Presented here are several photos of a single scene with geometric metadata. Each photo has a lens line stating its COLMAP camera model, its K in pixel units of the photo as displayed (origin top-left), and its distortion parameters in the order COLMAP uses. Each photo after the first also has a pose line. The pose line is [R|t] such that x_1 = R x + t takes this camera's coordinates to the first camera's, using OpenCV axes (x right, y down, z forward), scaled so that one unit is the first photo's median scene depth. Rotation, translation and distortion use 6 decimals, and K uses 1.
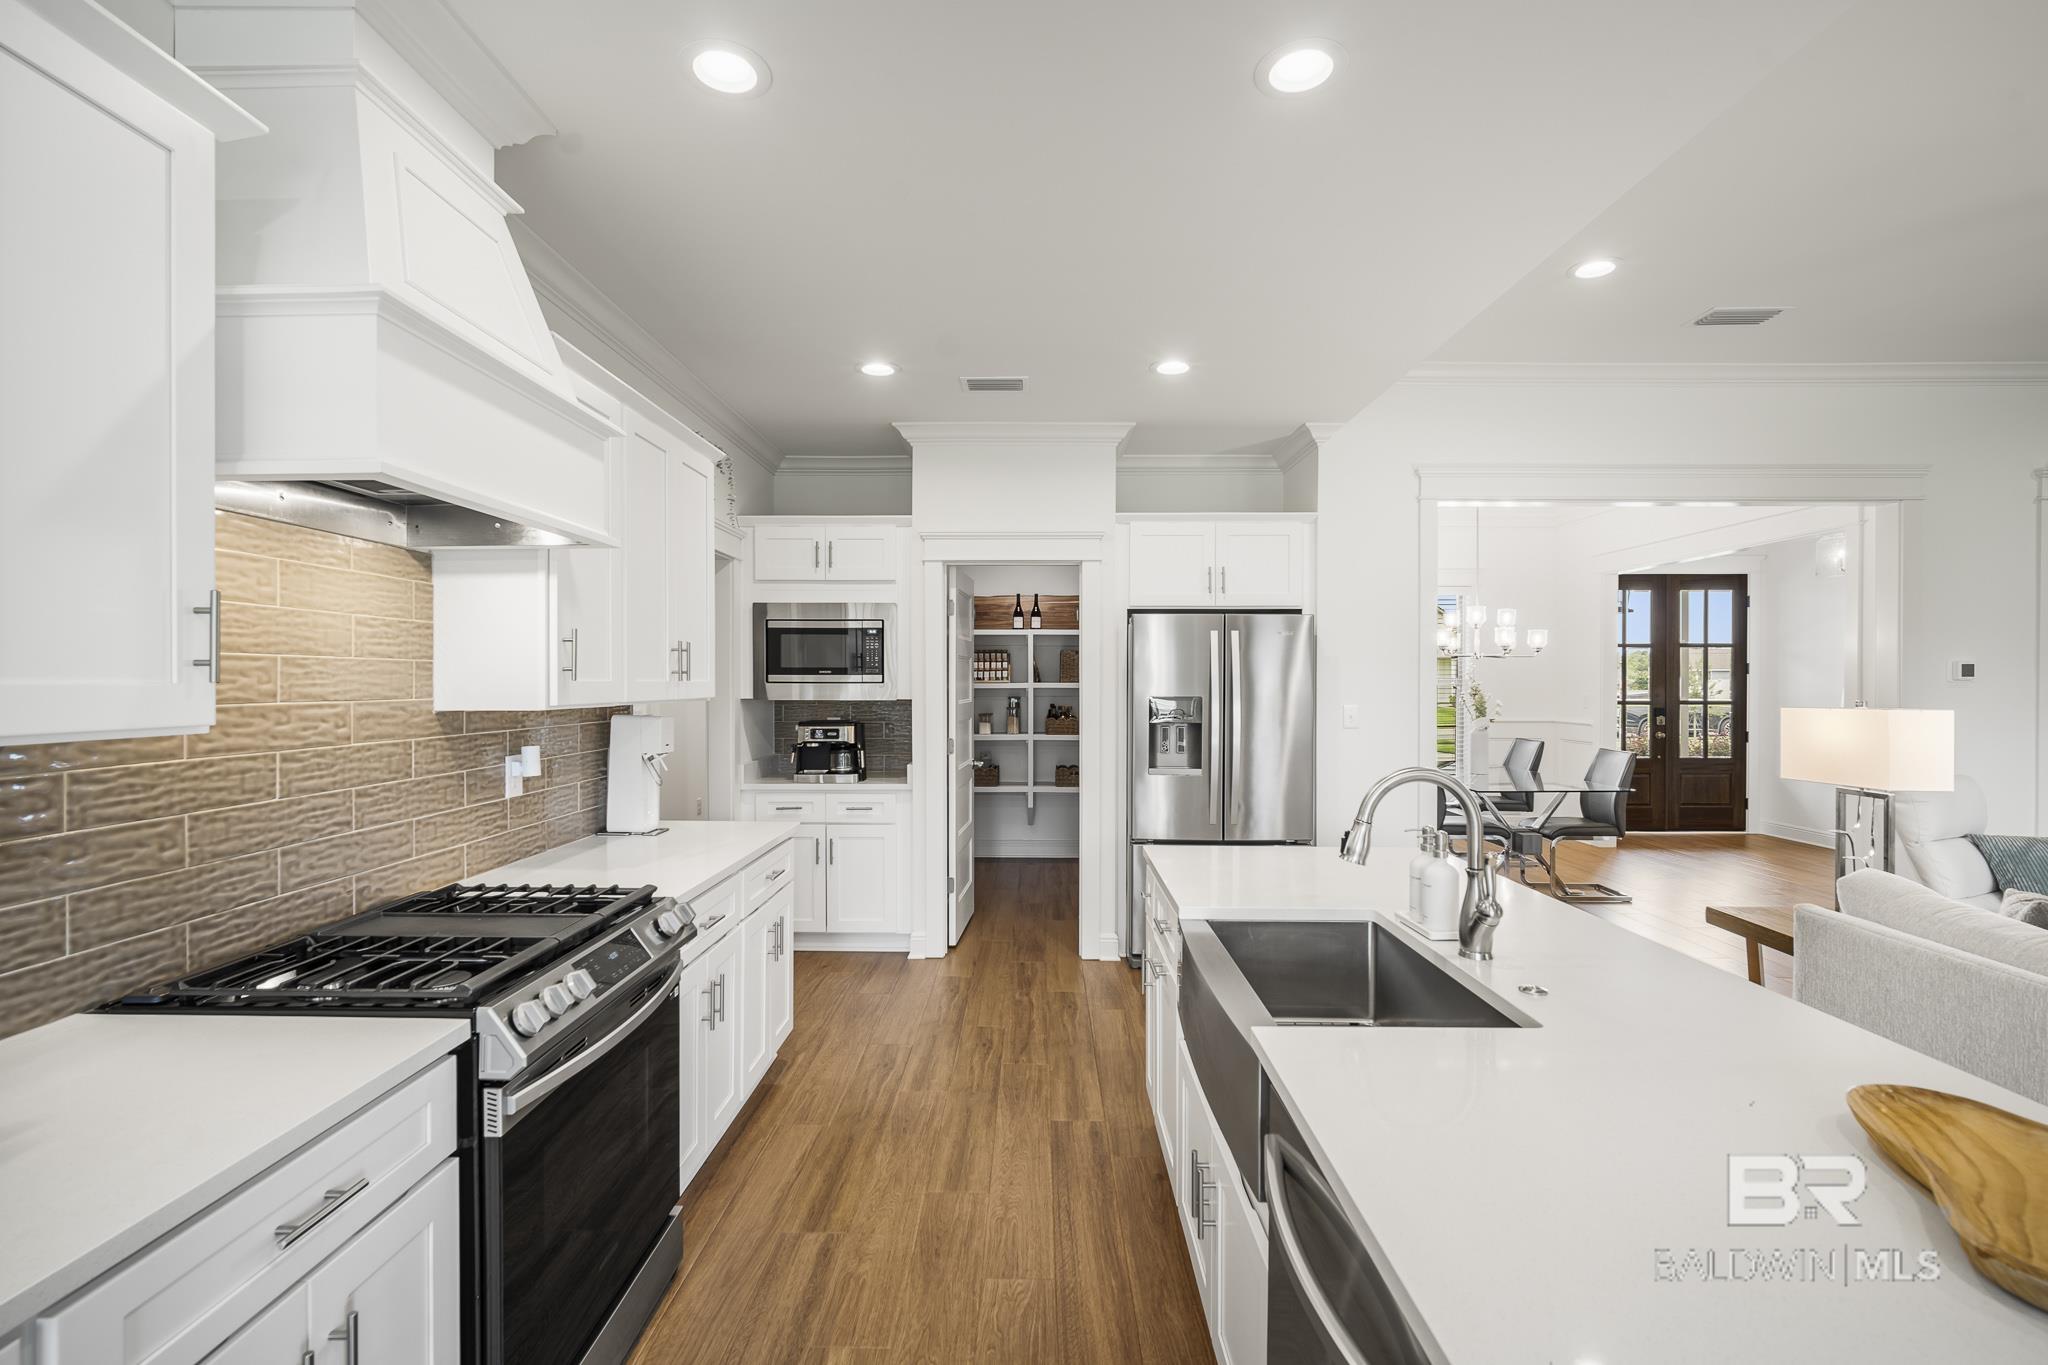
lens RADIAL K [[900.5, 0, 1003.7], [0, 900.5, 689.6], [0, 0, 1]] dist [-0.008657, 0.001579]
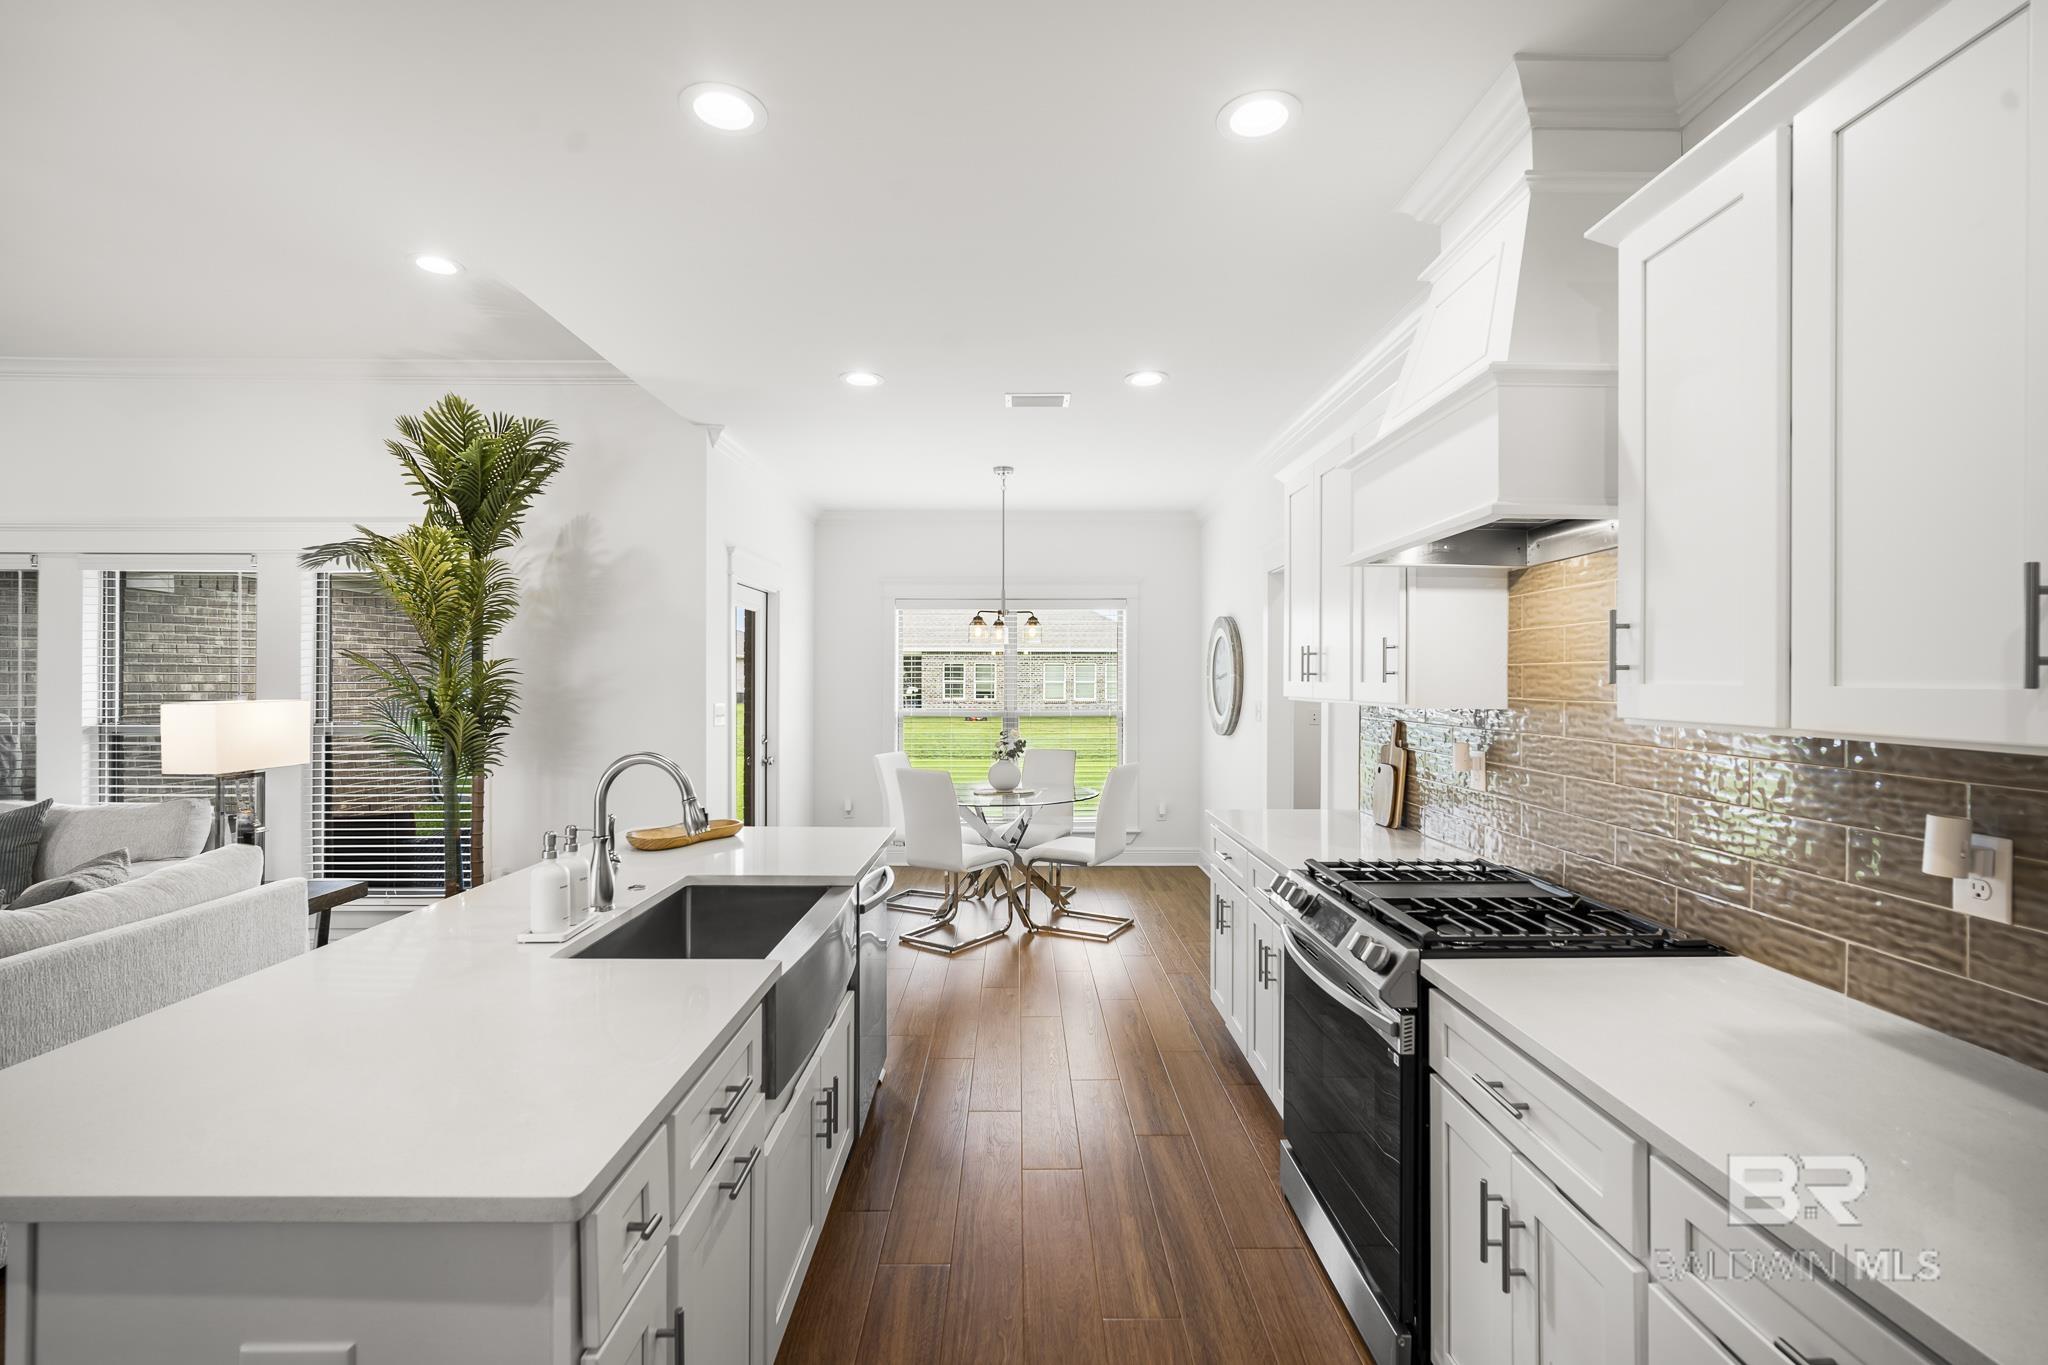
lens RADIAL K [[900.5, 0, 1029.0], [0, 900.5, 672.7], [0, 0, 1]] dist [-0.008657, 0.001579]
pose [[-0.999157, -0.005768, -0.040638, 0.005661], [-0.005904, 0.999977, 0.003233, -0.014717], [0.040618, 0.003471, -0.999169, 1.395759]]
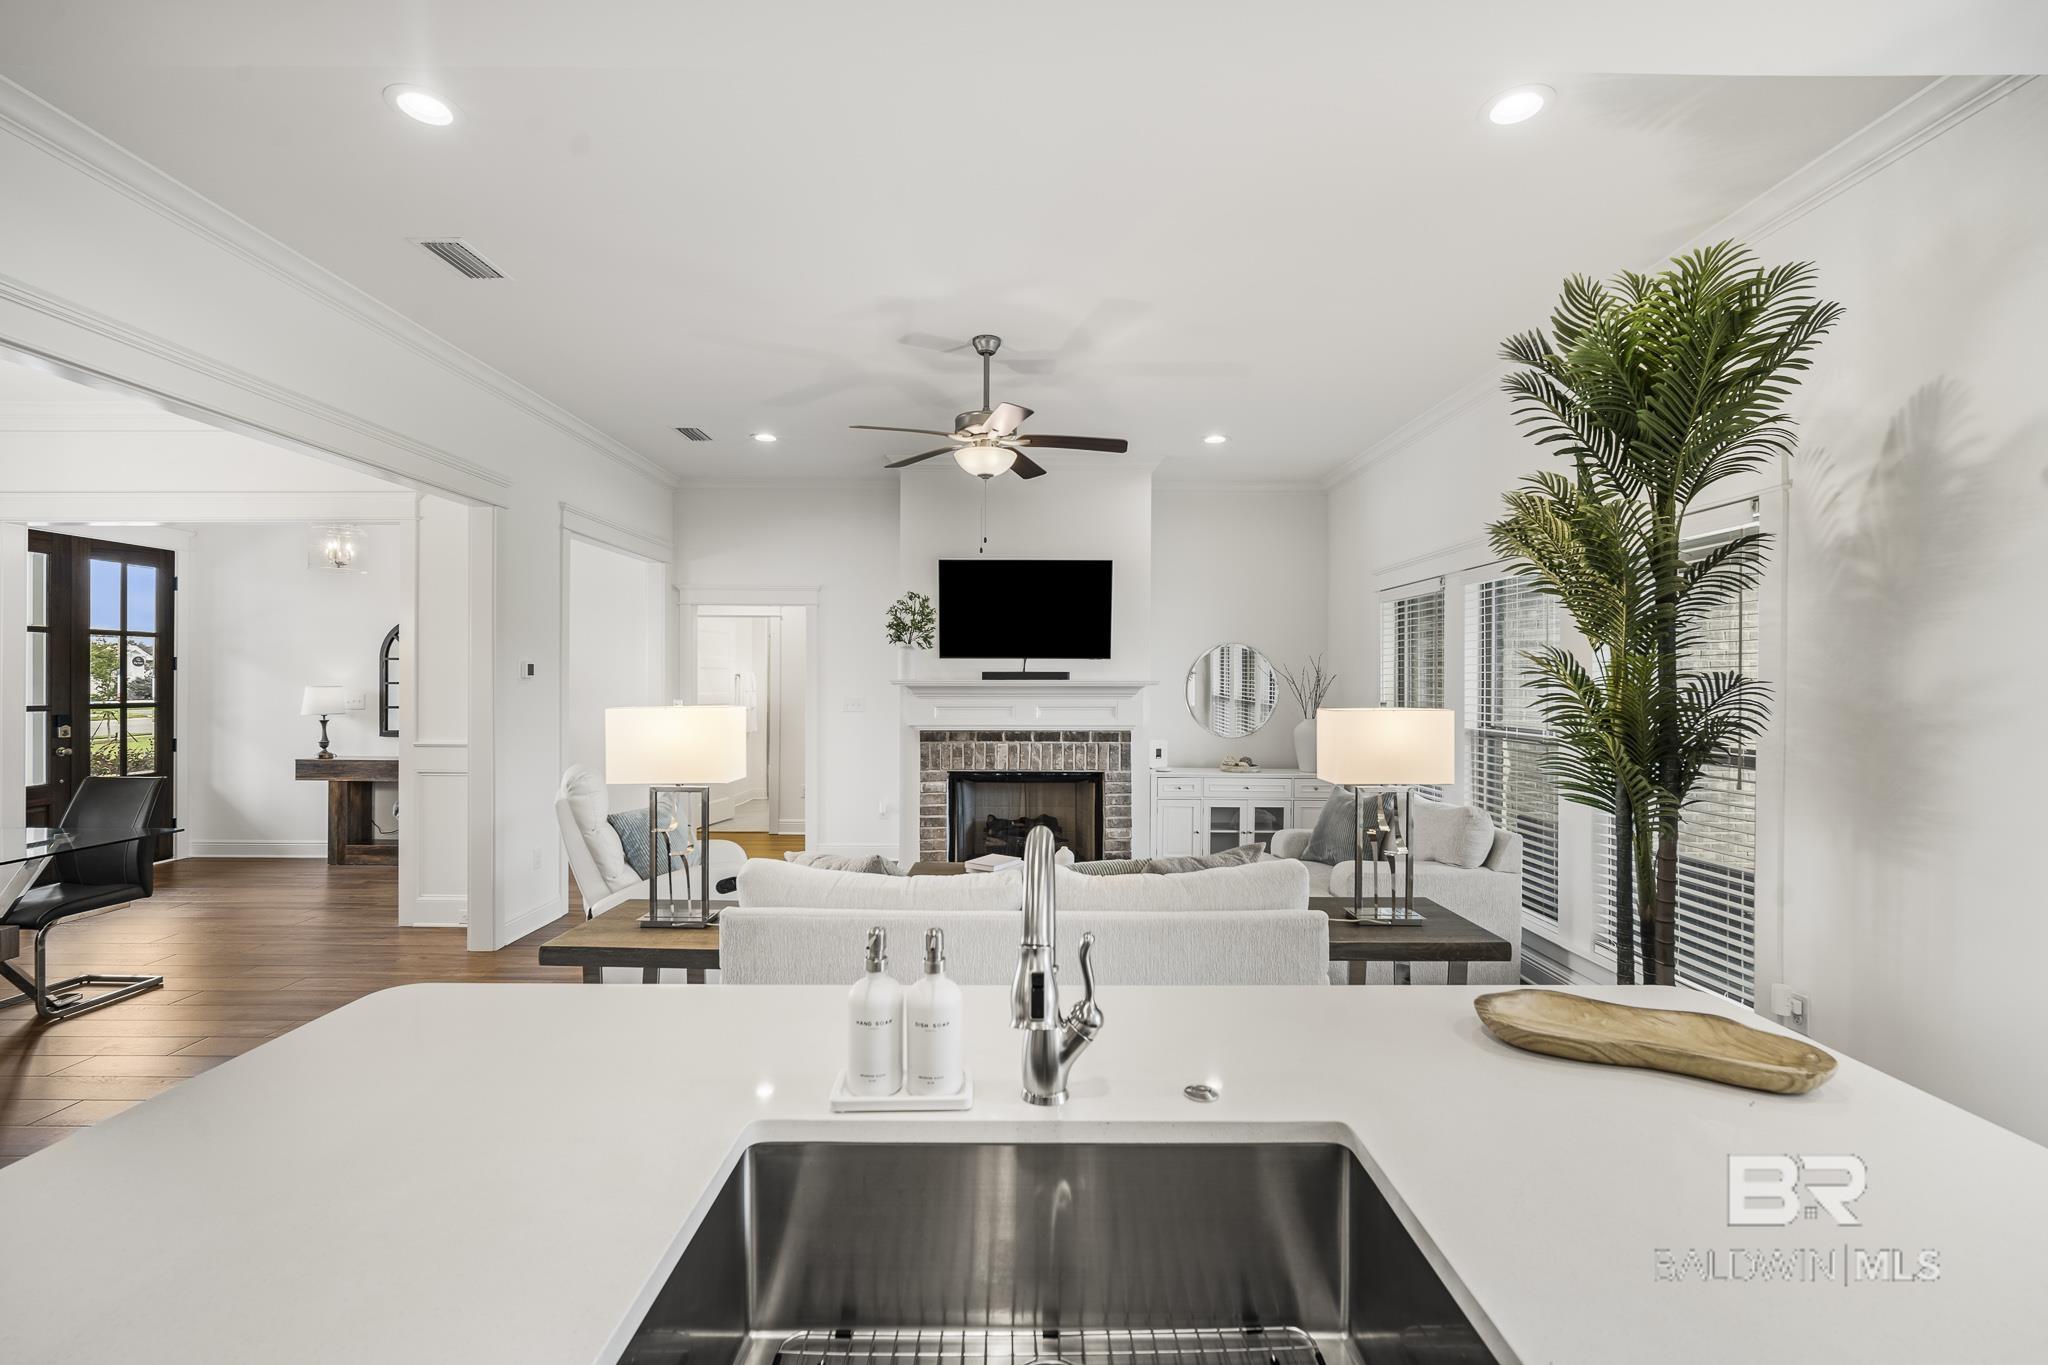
lens RADIAL K [[900.5, 0, 1013.7], [0, 900.5, 682.8], [0, 0, 1]] dist [-0.008657, 0.001579]
pose [[-0.034466, -0.006033, 0.999388, -0.089986], [0.008240, 0.999946, 0.006321, -0.011143], [-0.999372, 0.008453, -0.034415, 0.656130]]
